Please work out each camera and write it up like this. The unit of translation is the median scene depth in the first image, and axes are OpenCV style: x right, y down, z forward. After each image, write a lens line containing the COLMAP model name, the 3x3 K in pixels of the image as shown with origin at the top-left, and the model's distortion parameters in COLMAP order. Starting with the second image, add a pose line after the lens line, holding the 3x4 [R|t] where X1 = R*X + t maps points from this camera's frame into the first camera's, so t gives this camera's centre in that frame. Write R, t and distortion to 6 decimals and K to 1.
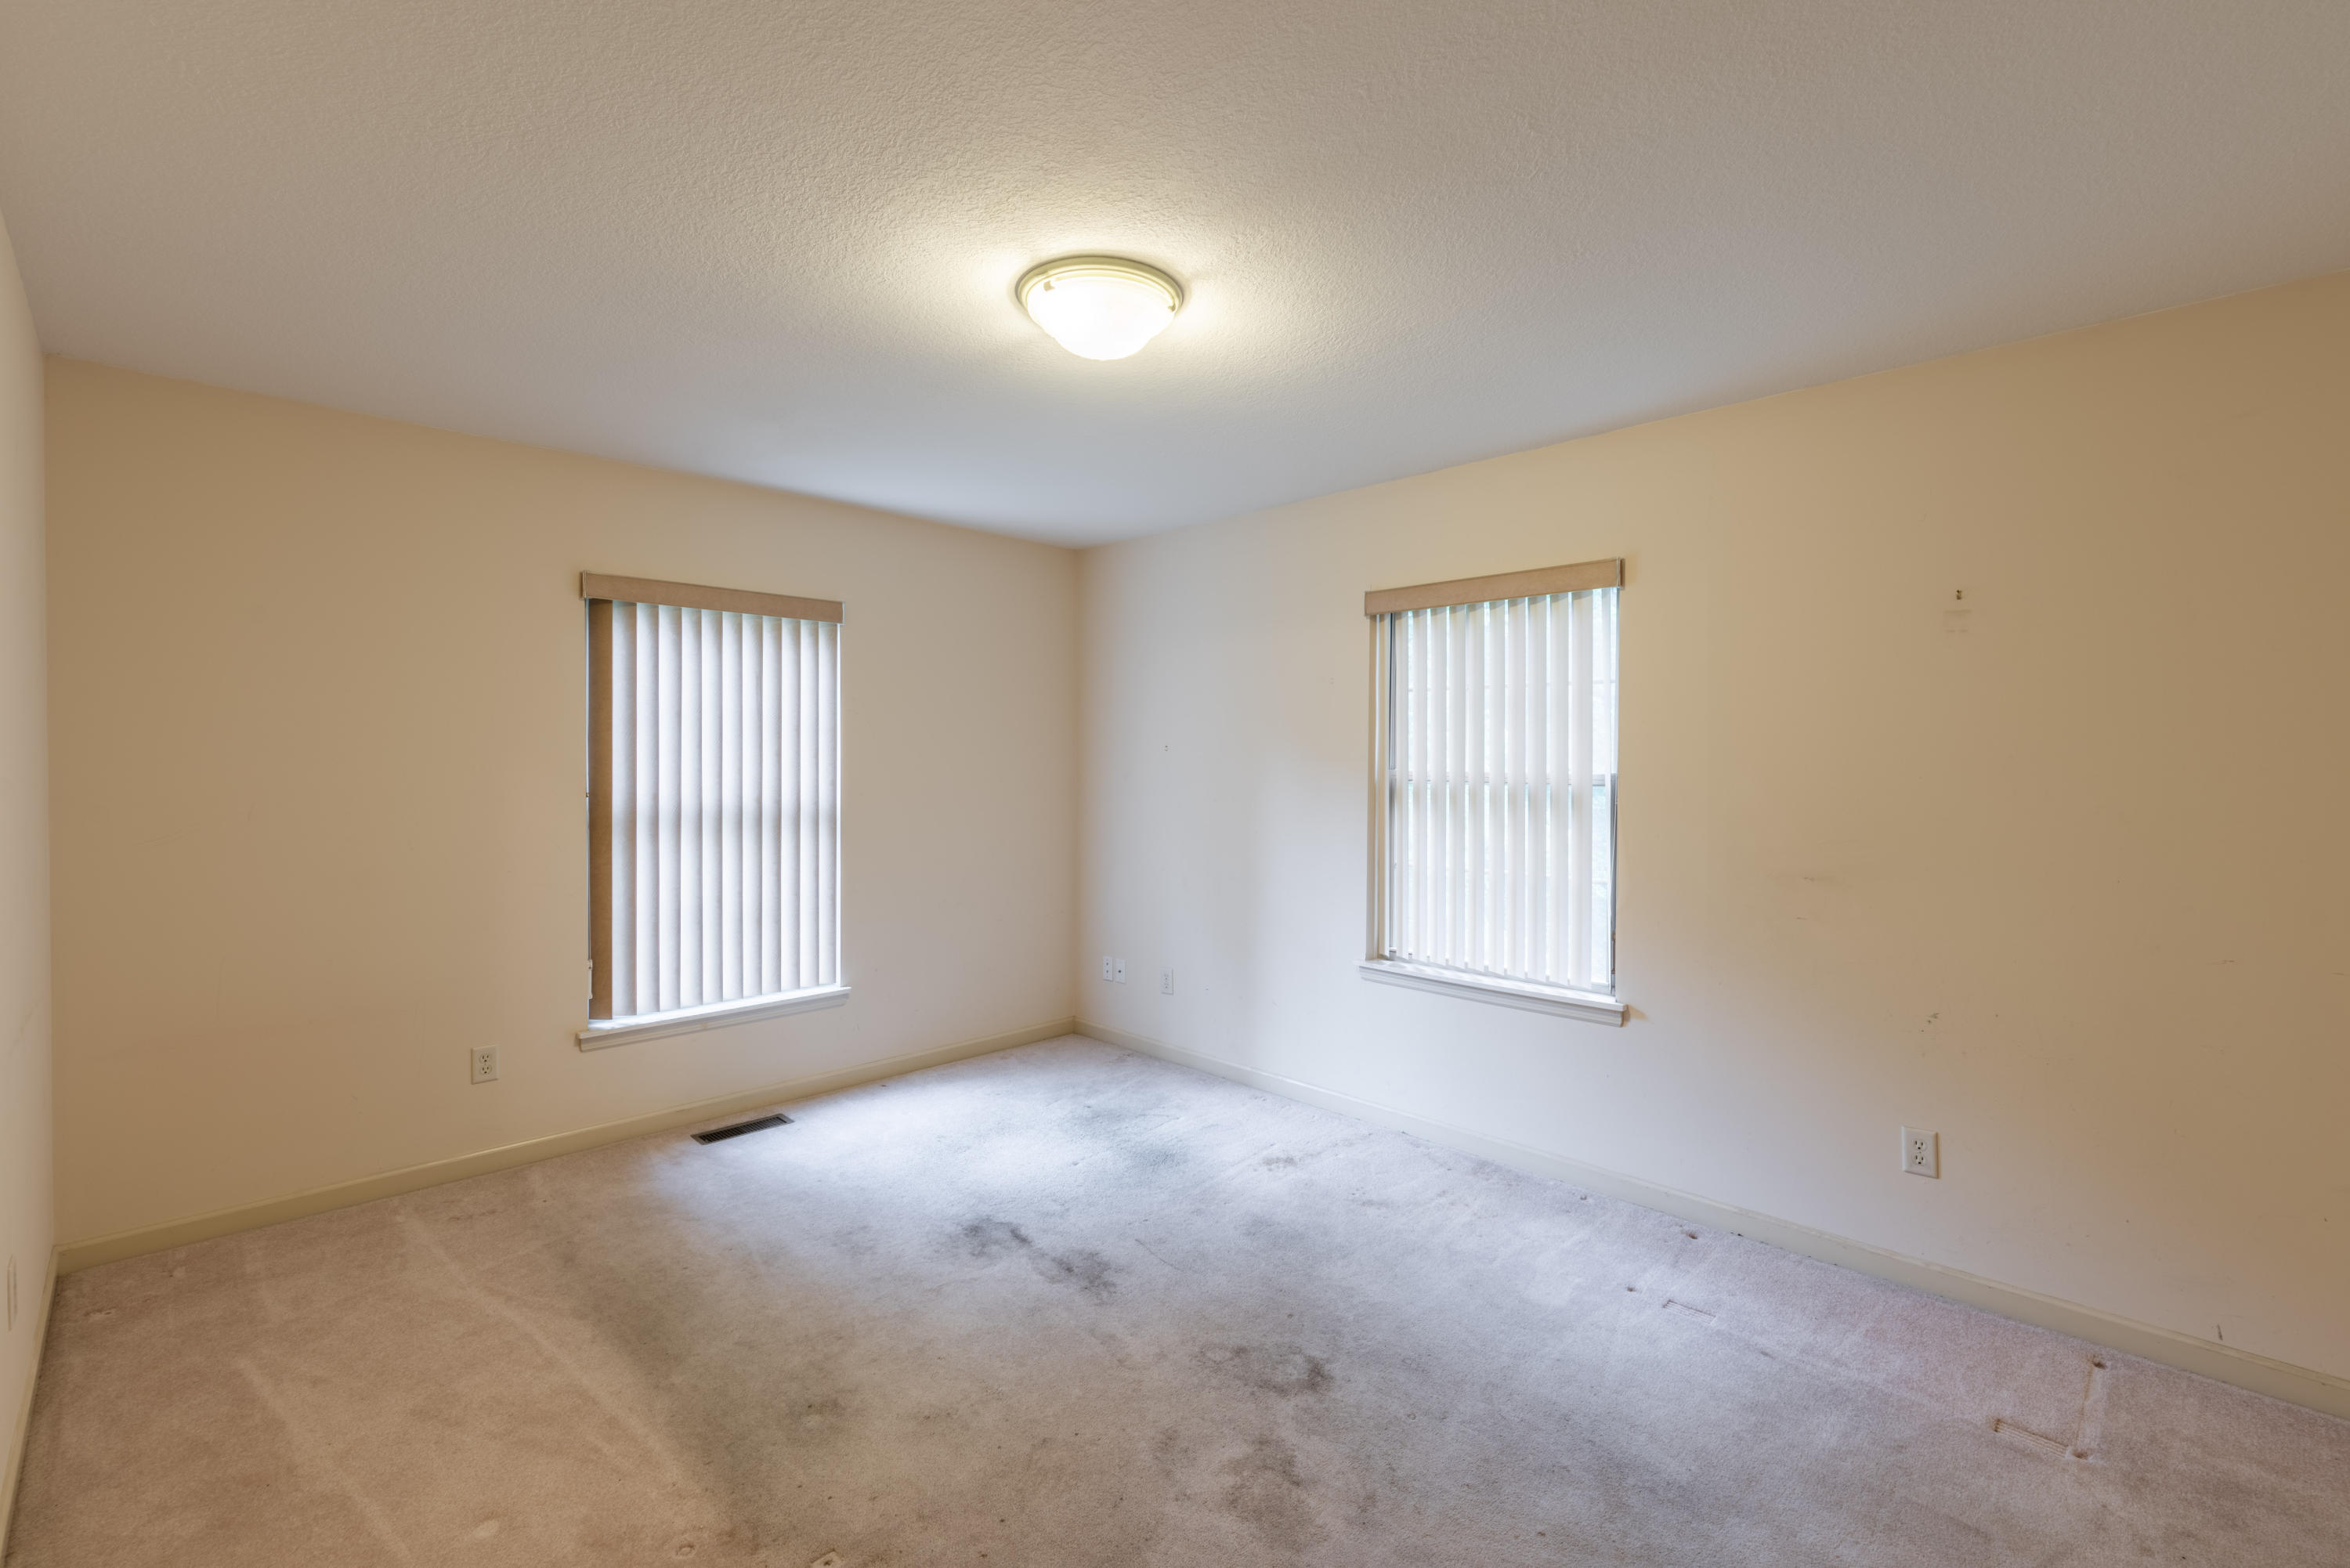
lens RADIAL K [[1018.9, 0, 1176.7], [0, 1018.9, 741.6], [0, 0, 1]] dist [0.000522, -0.000384]
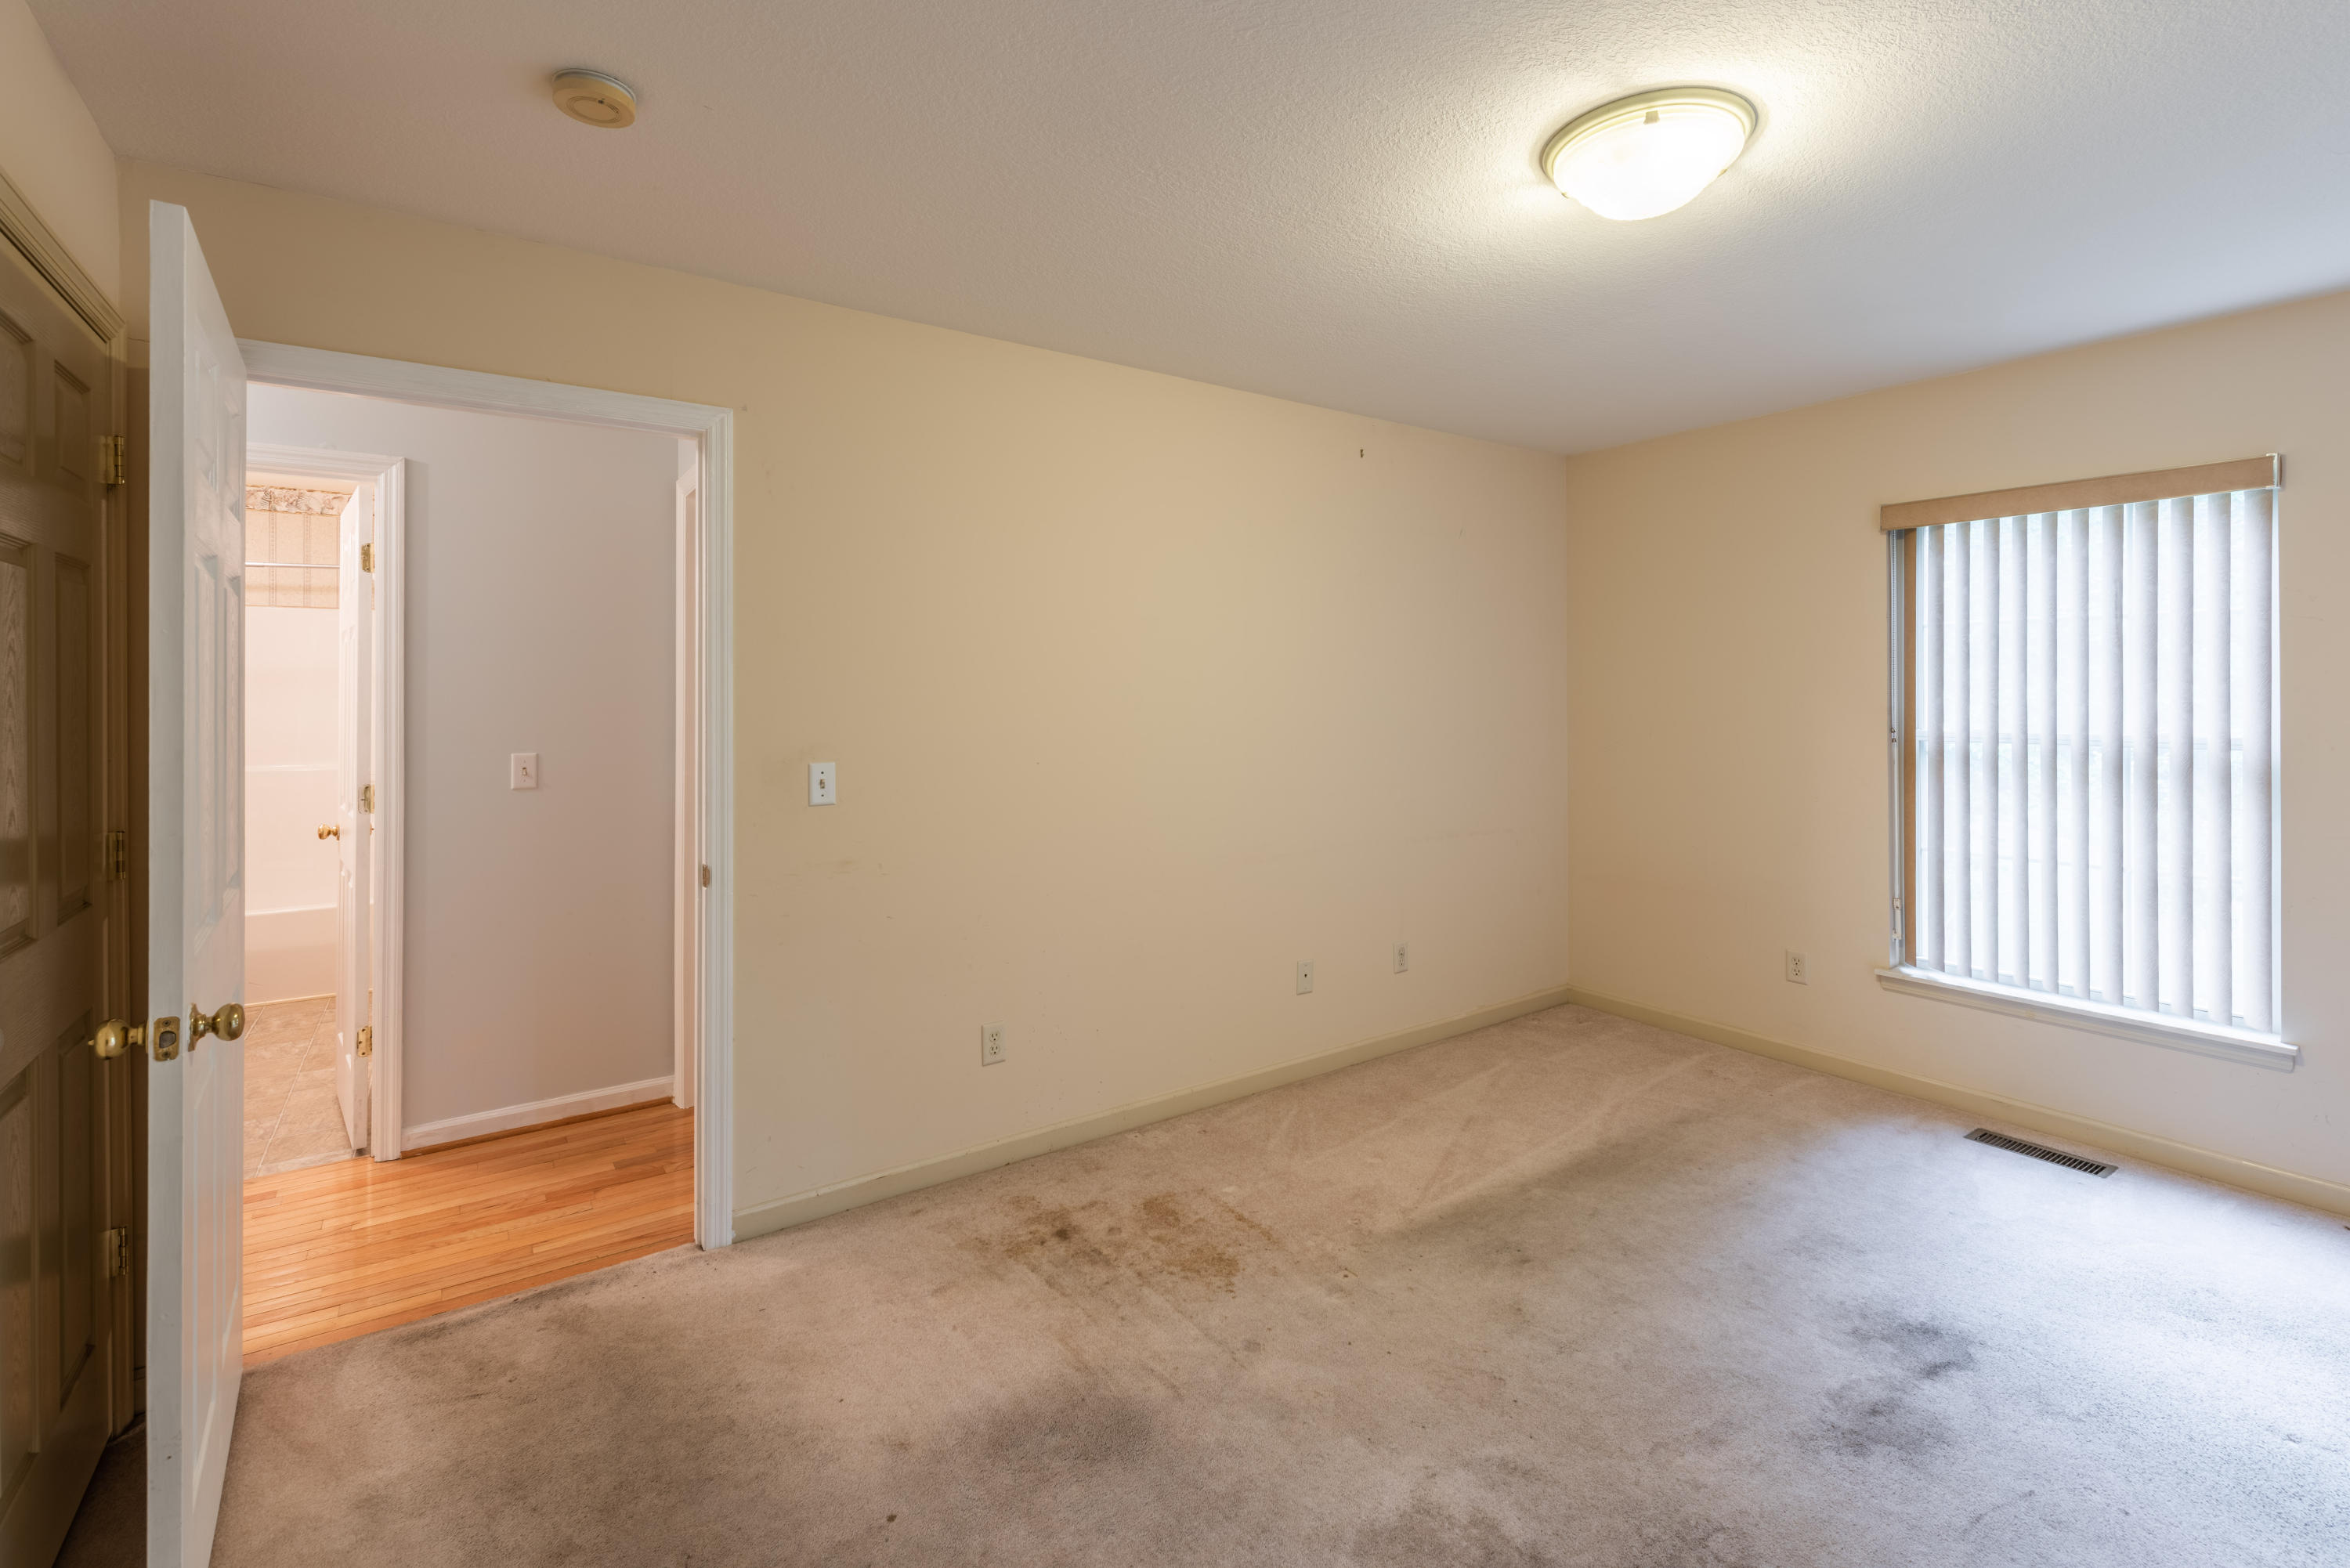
lens RADIAL K [[1043.5, 0, 1171.2], [0, 1043.5, 670.1], [0, 0, 1]] dist [0.000338, -0.000339]
pose [[-0.176626, -0.024581, -0.983971, 0.697079], [0.019158, 0.999413, -0.028405, 0.013430], [0.984092, -0.023868, -0.176052, 0.649063]]
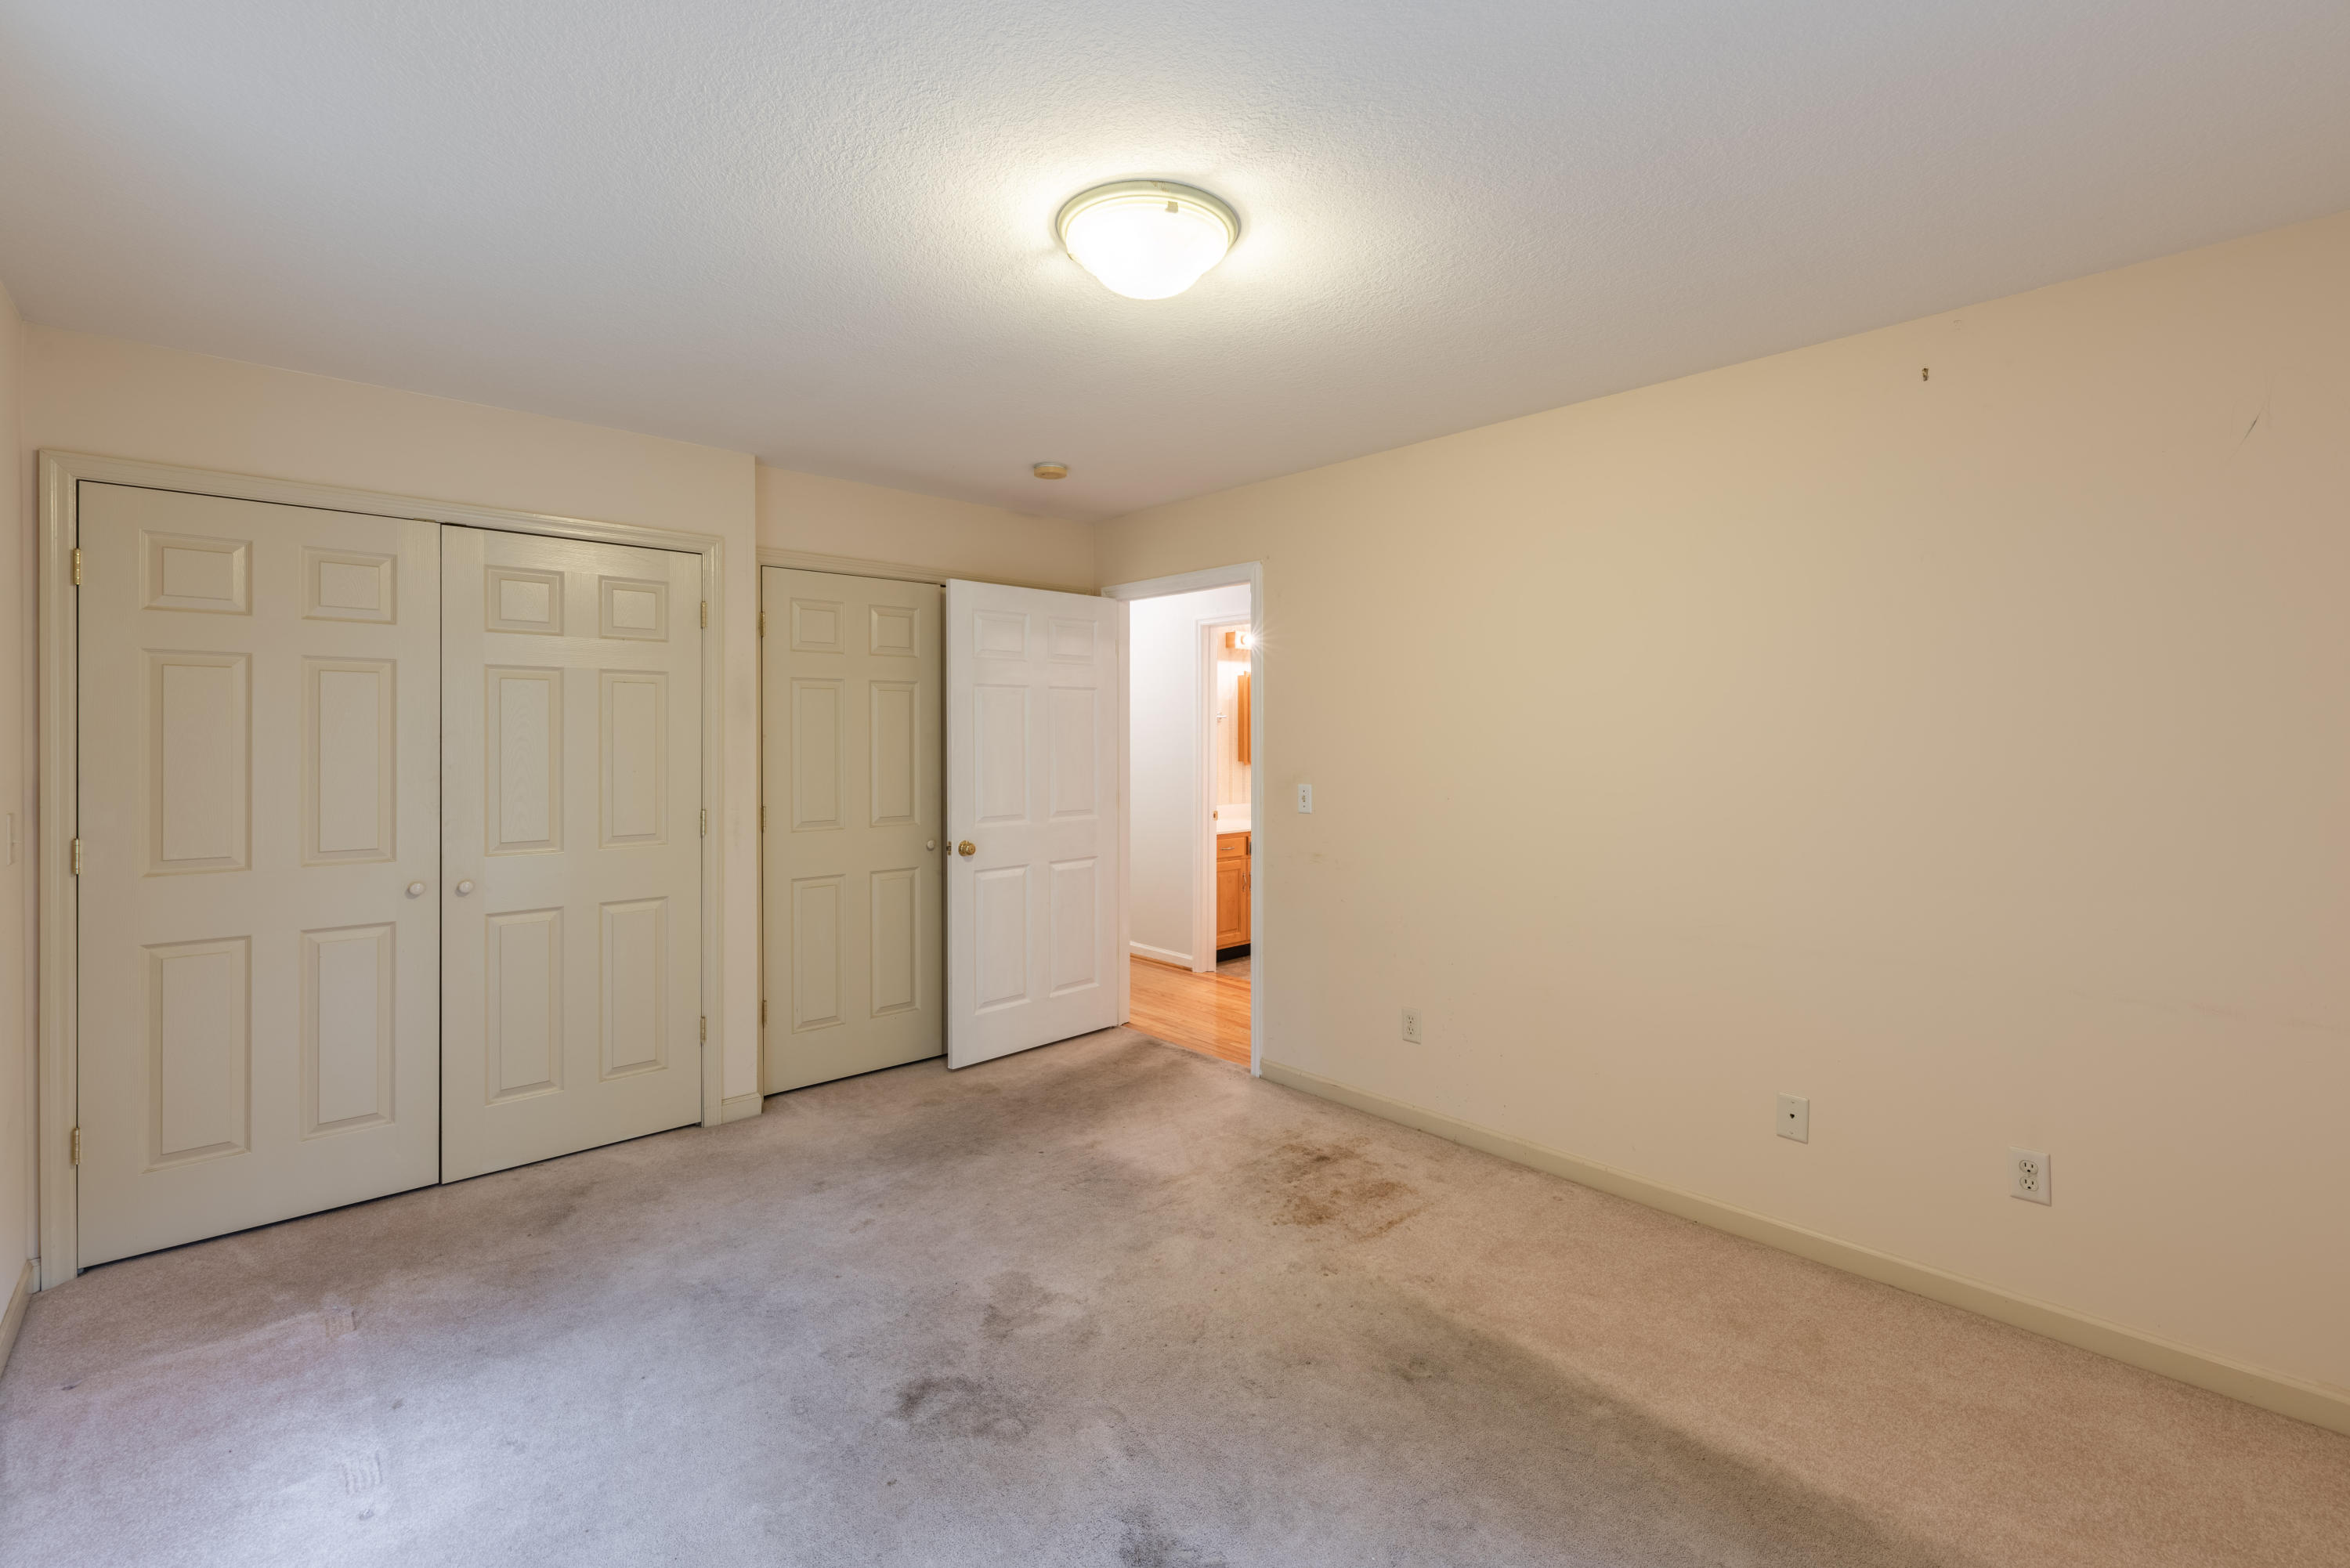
lens RADIAL K [[1018.9, 0, 1176.7], [0, 1018.9, 741.6], [0, 0, 1]] dist [0.000522, -0.000384]
pose [[-0.999185, -0.001584, 0.040325, -0.114153], [-0.002120, 0.999910, -0.013262, 0.027420], [-0.040300, -0.013337, -0.999099, 1.577452]]
